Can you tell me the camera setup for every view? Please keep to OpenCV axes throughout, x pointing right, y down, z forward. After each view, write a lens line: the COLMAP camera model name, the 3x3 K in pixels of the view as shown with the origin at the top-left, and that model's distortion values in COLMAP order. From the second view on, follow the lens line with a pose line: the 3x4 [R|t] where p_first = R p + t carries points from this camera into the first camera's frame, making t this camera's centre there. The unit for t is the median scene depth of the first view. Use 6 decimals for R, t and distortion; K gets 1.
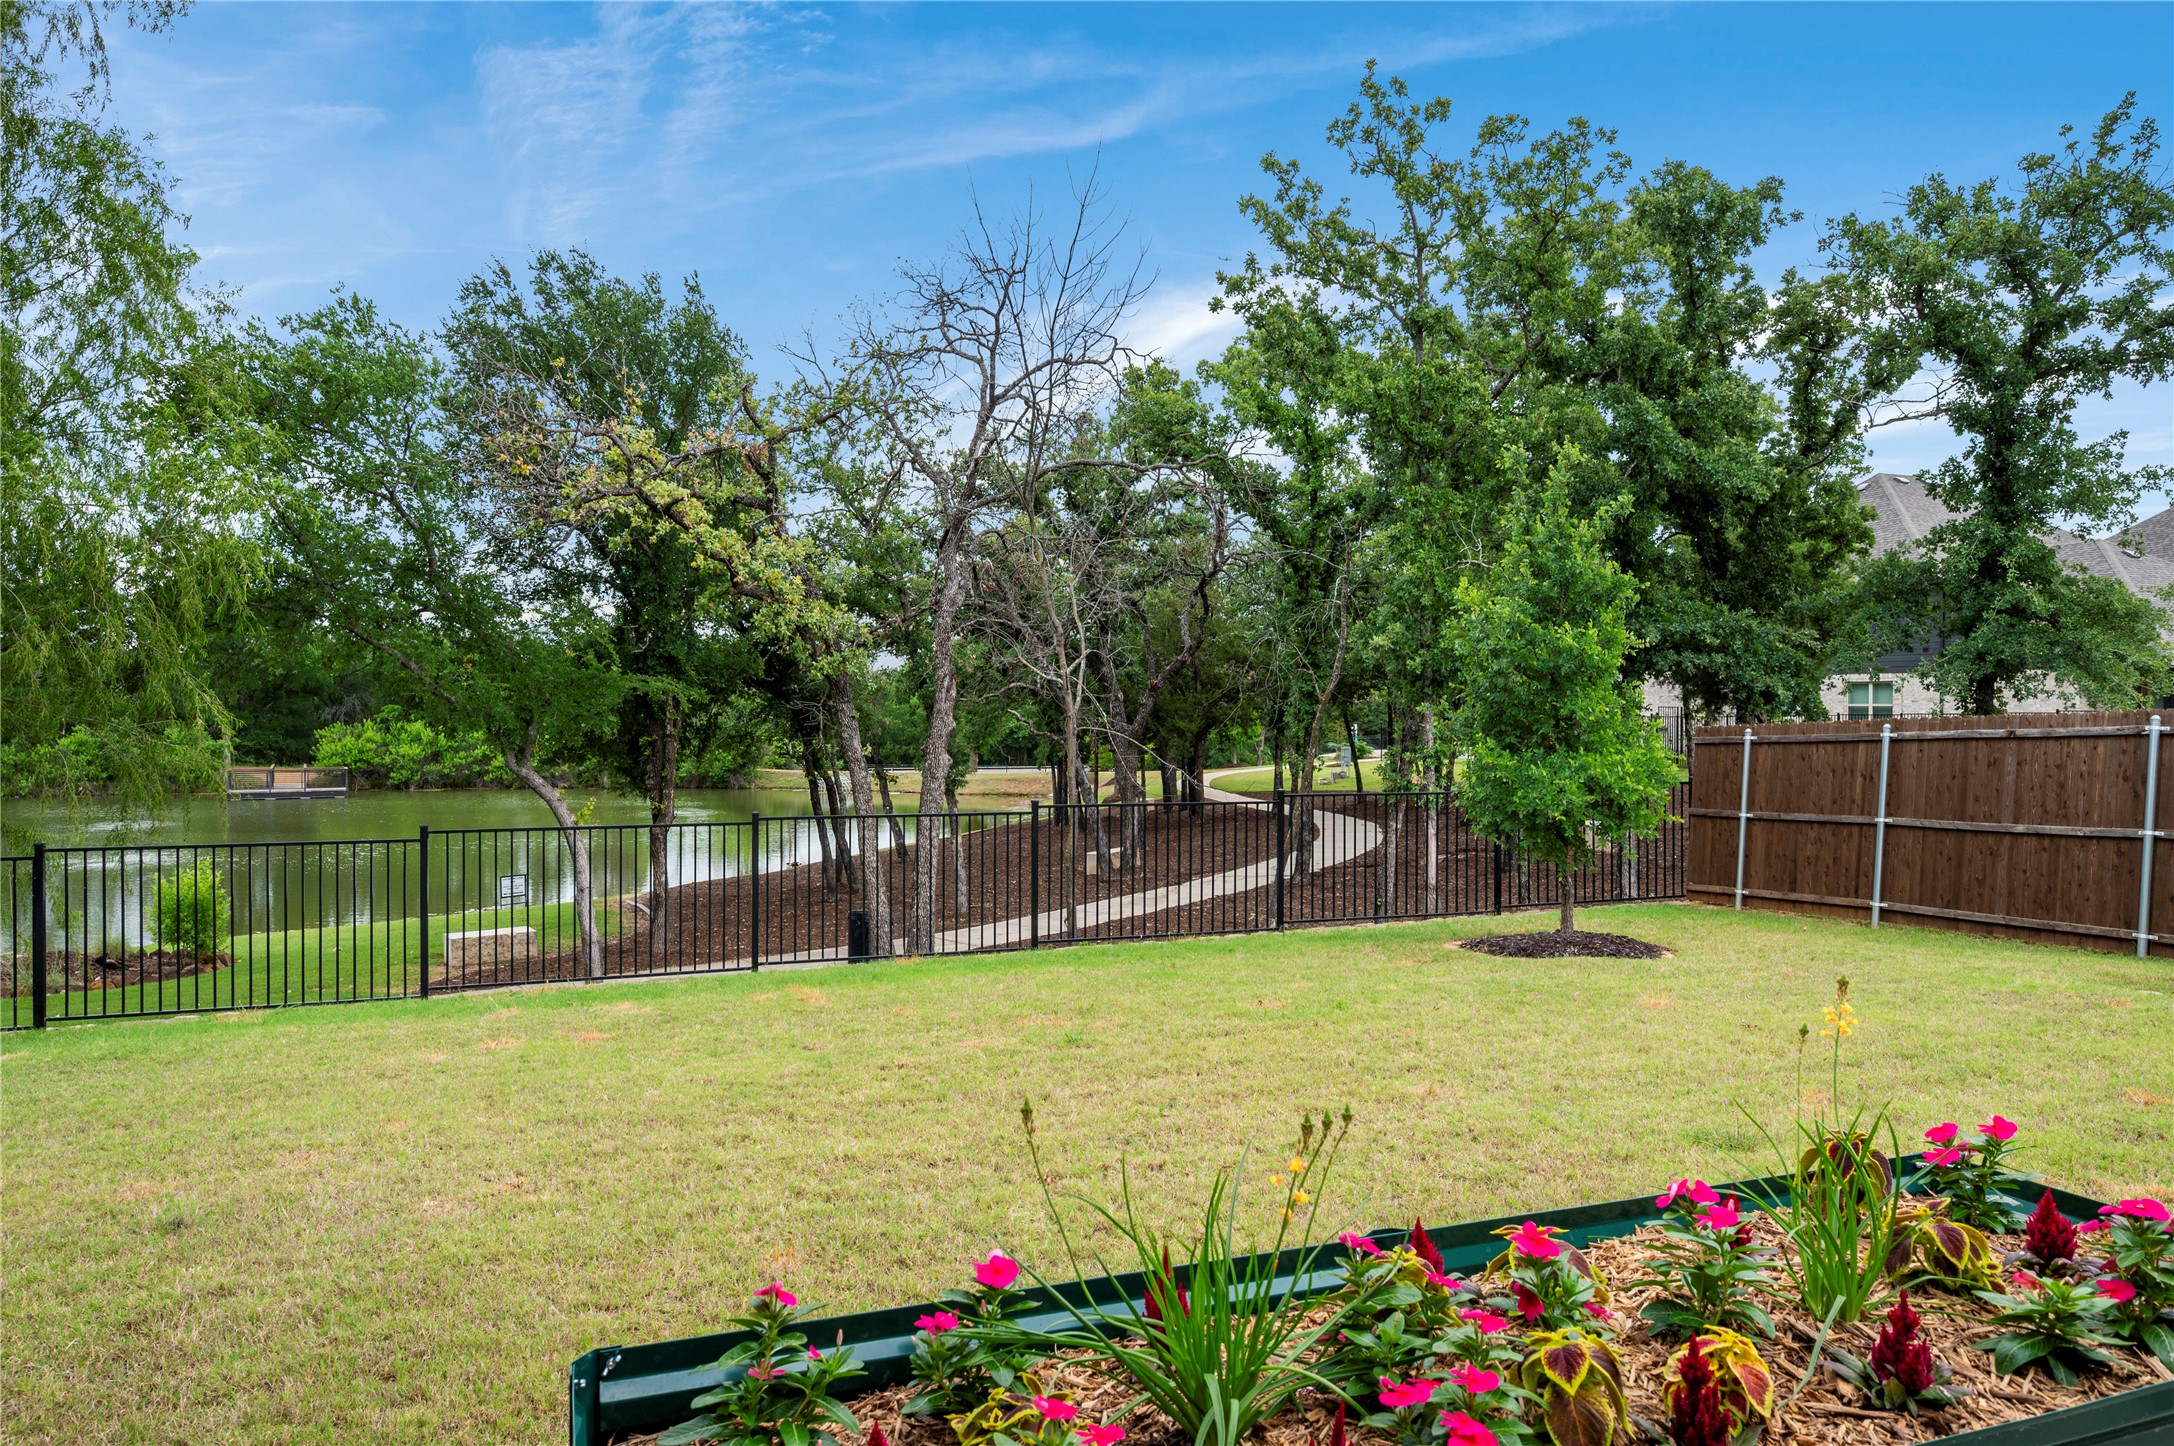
lens RADIAL K [[1424.3, 0, 1087.9], [0, 1424.3, 686.7], [0, 0, 1]] dist [0.011152, -0.000228]
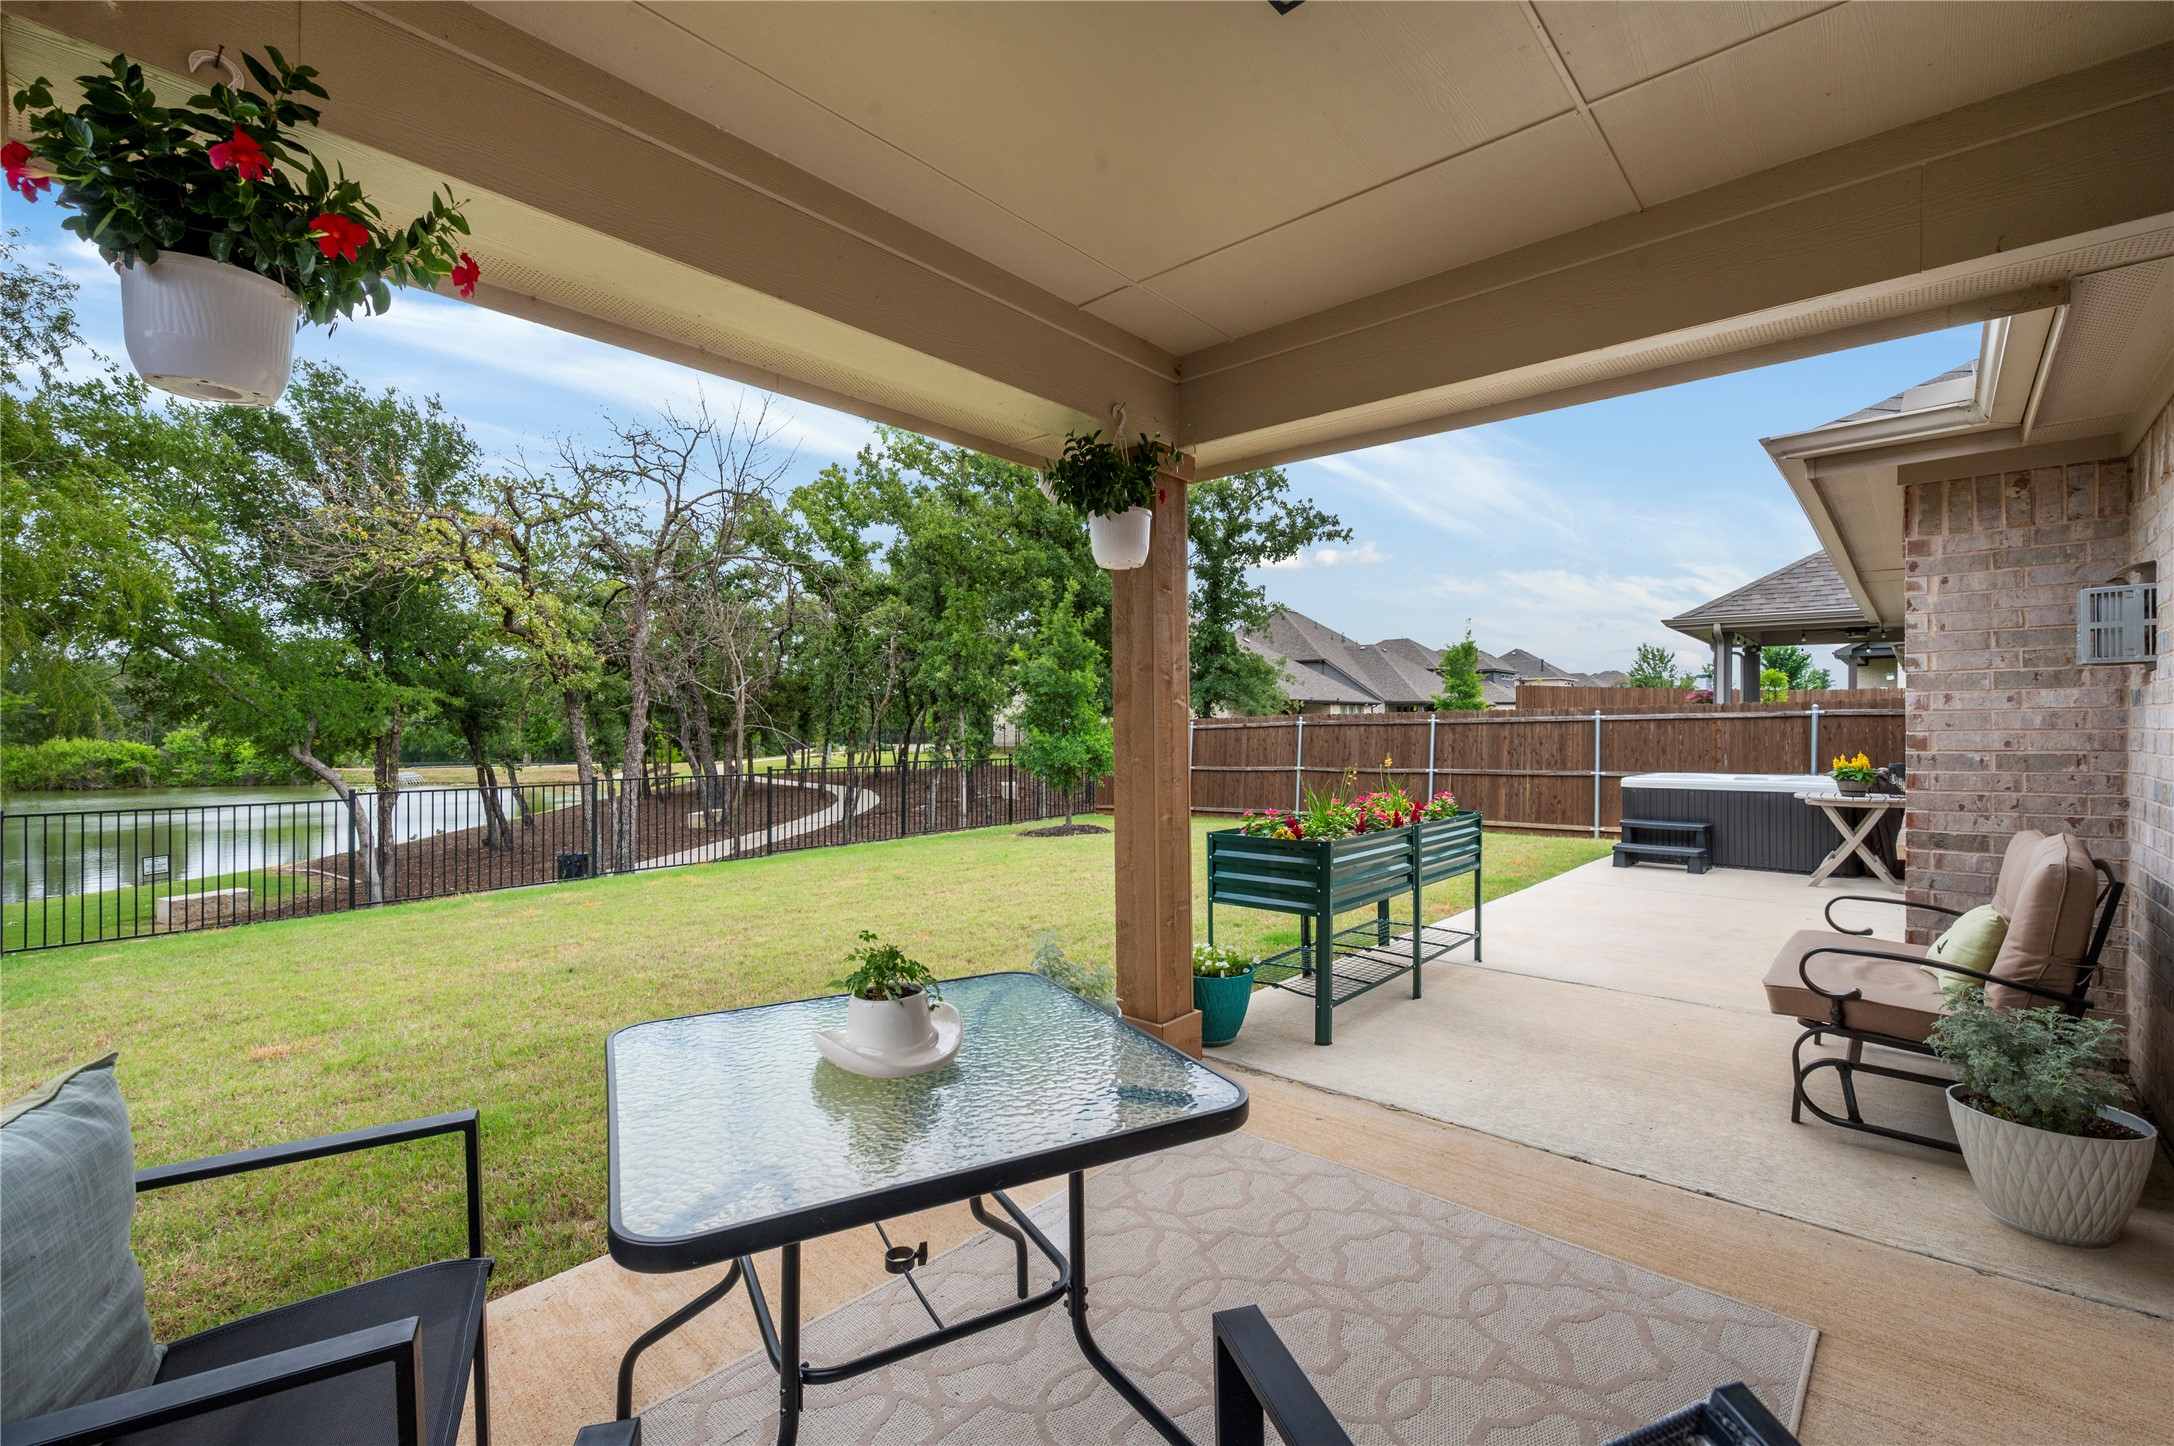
lens RADIAL K [[930.0, 0, 1087.0], [0, 930.0, 723.0], [0, 0, 1]] dist [-0.002428, -0.000350]
pose [[0.885581, 0.001314, 0.464484, -0.139693], [-0.010382, 0.999802, 0.016966, 0.004341], [-0.464370, -0.019847, 0.885419, -0.090176]]
